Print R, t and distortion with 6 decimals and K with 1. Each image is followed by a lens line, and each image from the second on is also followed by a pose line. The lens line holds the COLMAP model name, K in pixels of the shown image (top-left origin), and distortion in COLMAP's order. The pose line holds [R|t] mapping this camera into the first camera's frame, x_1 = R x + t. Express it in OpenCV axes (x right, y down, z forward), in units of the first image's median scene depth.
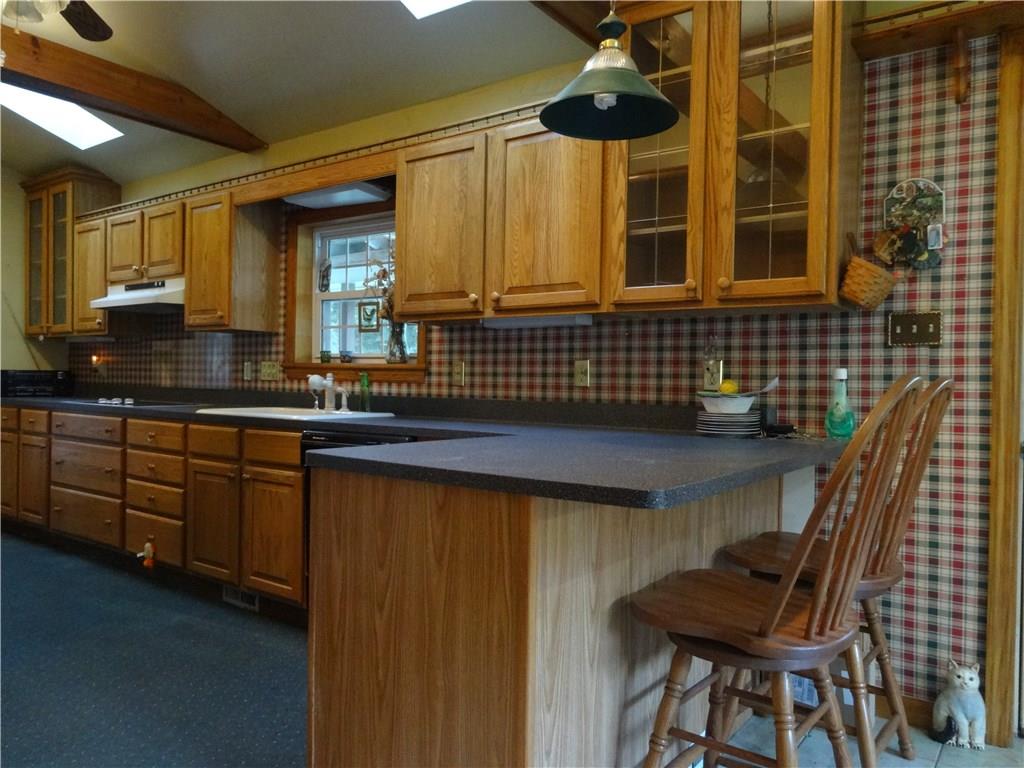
lens RADIAL K [[755.3, 0, 512.0], [0, 755.3, 384.0], [0, 0, 1]] dist [-0.008099, 0.003224]
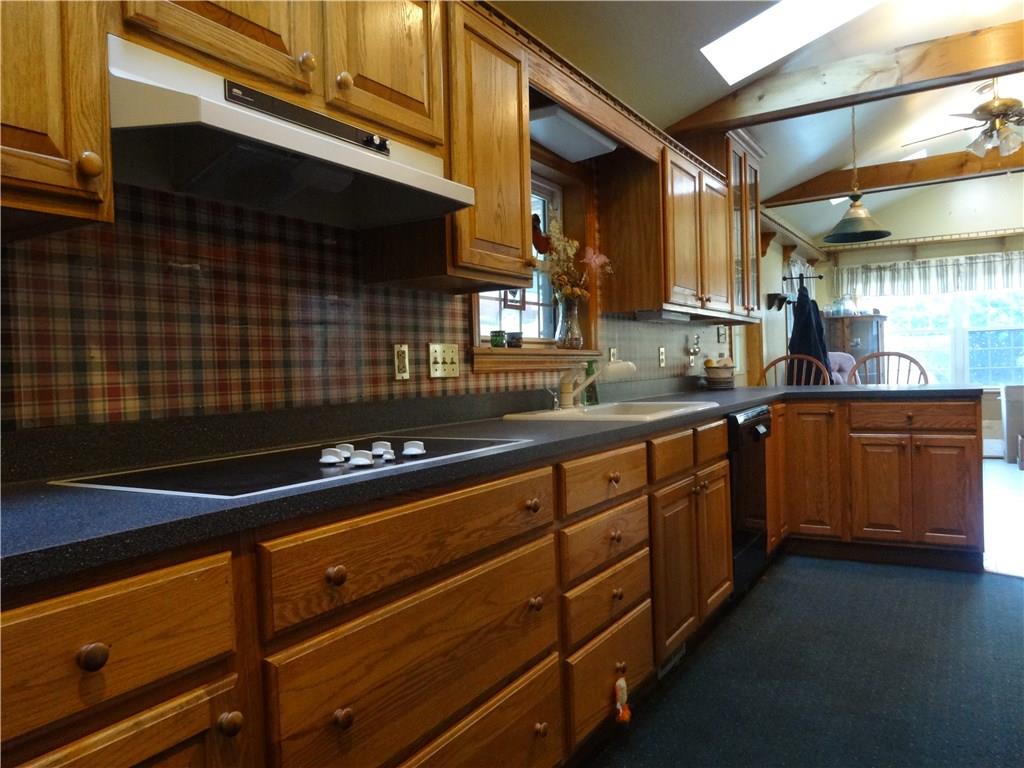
lens RADIAL K [[755.3, 0, 512.0], [0, 755.3, 384.0], [0, 0, 1]] dist [-0.008099, 0.003224]
pose [[-0.096474, -0.028944, 0.994915, -0.916872], [0.044248, 0.998464, 0.033338, -0.017003], [-0.994351, 0.047239, -0.095045, 1.024930]]
